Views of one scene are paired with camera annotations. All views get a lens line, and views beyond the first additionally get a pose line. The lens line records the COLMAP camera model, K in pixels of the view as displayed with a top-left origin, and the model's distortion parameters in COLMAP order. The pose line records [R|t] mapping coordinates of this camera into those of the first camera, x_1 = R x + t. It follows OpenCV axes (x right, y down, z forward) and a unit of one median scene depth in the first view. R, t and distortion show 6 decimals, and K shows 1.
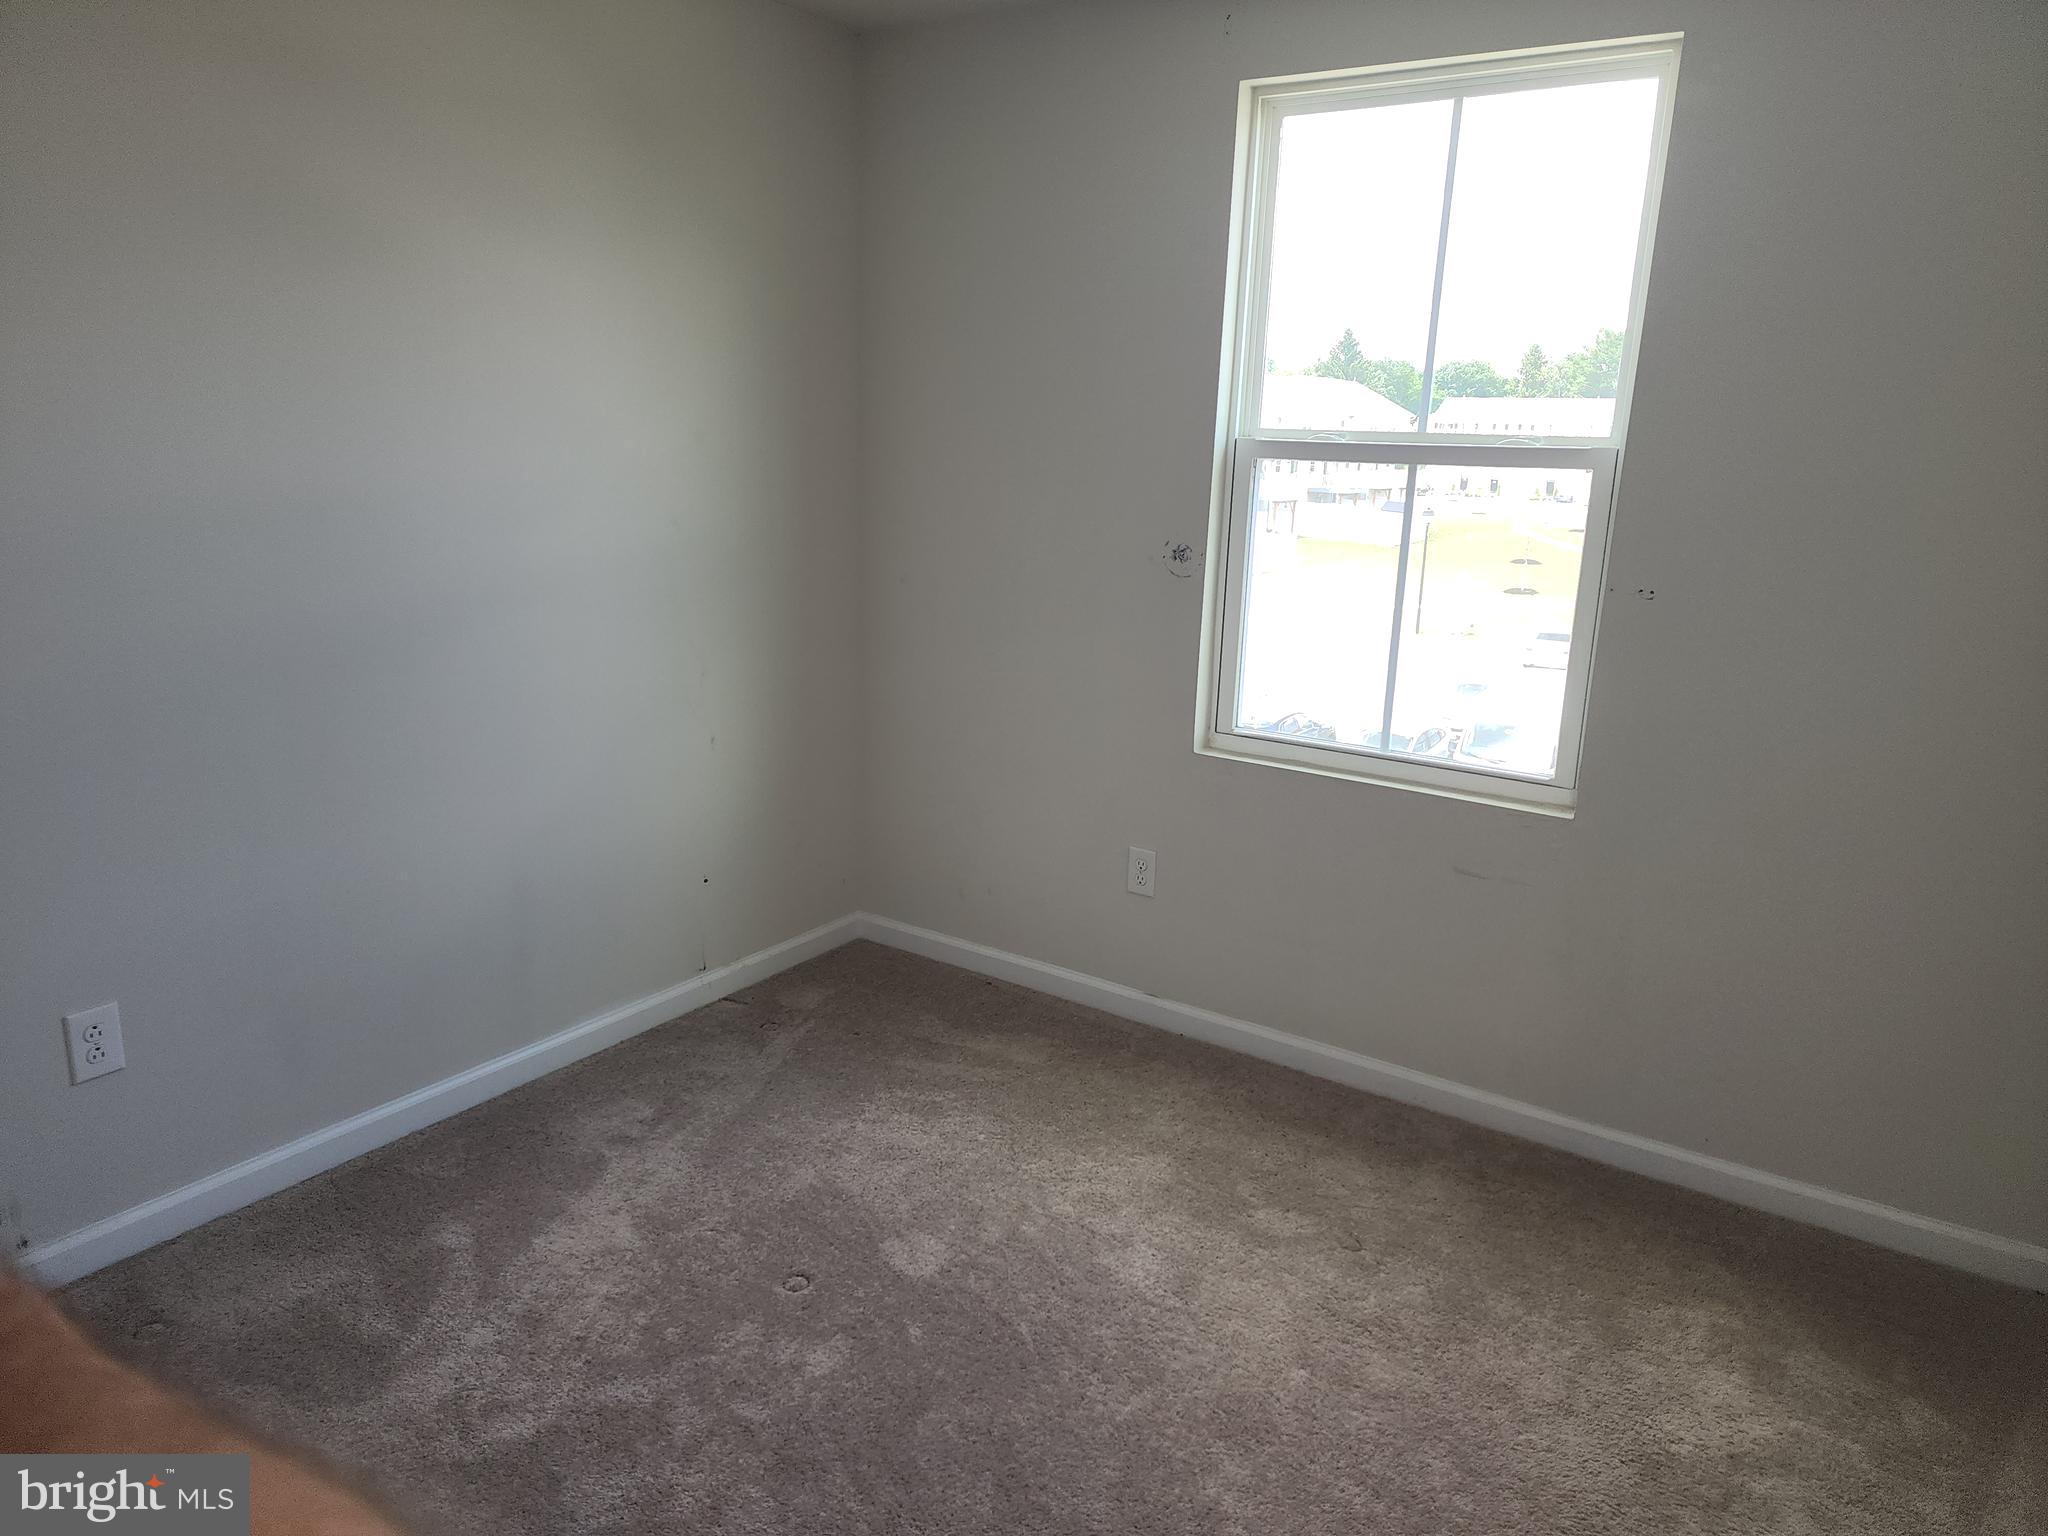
lens RADIAL K [[1340.4, 0, 1024.0], [0, 1340.4, 768.0], [0, 0, 1]] dist [-0.054993, -0.000872]
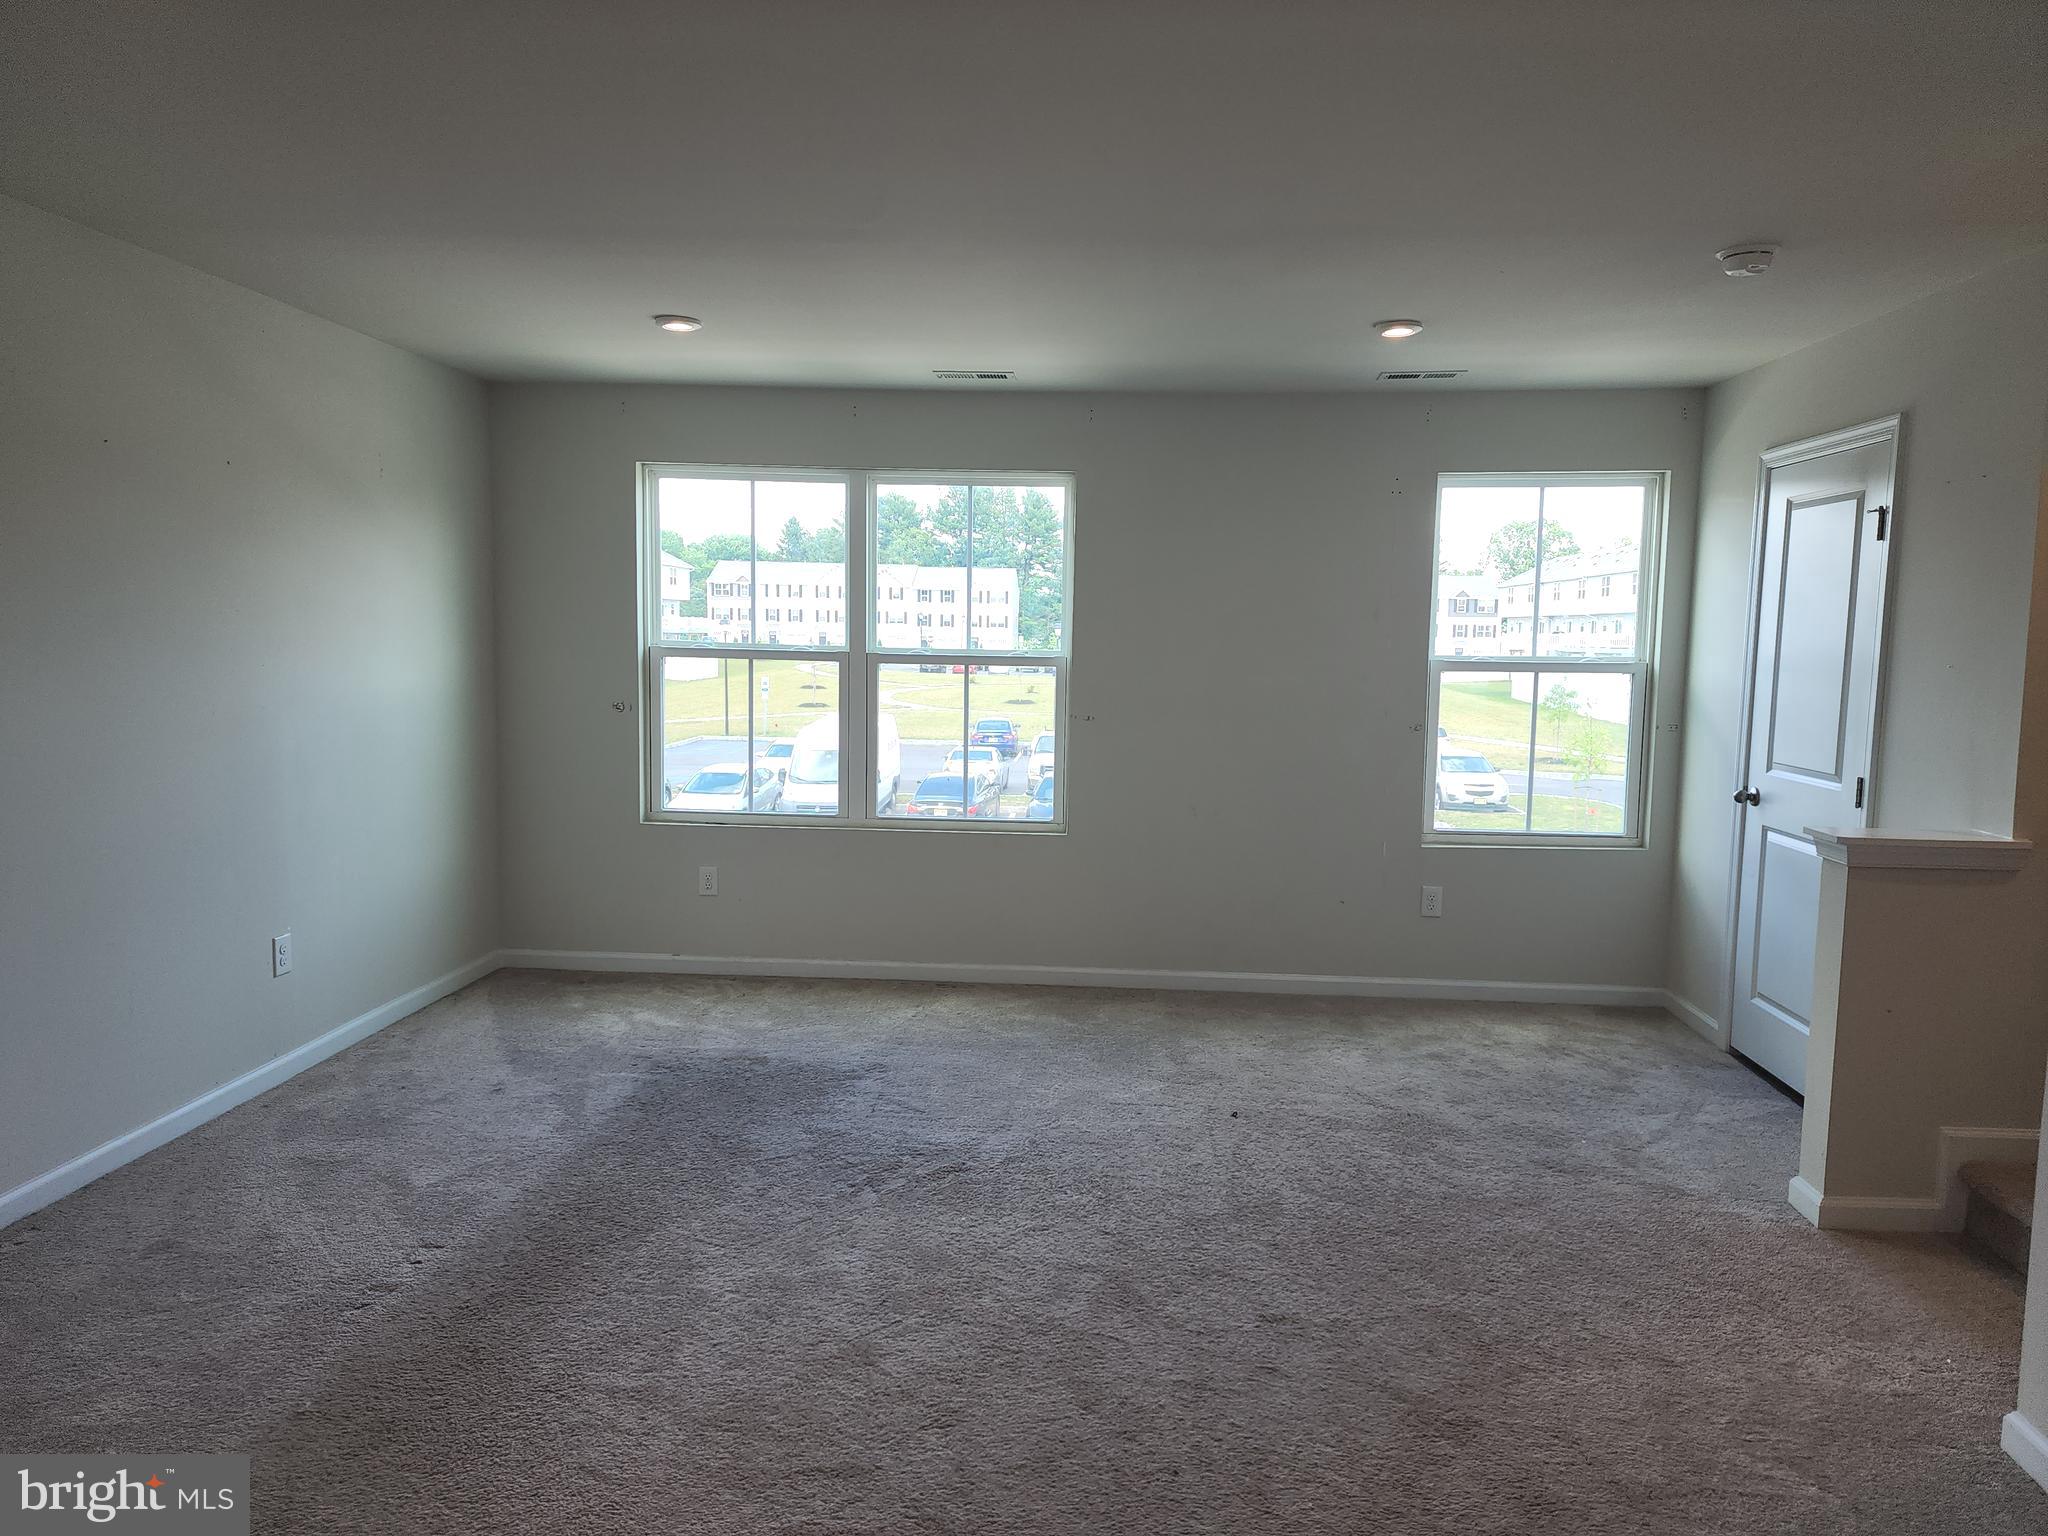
lens RADIAL K [[1340.4, 0, 1024.0], [0, 1340.4, 768.0], [0, 0, 1]] dist [-0.054993, -0.000872]
pose [[0.864385, -0.100155, 0.492755, -0.332168], [0.144584, 0.988083, -0.052794, 0.091478], [-0.481595, 0.116879, 0.868565, -0.853469]]
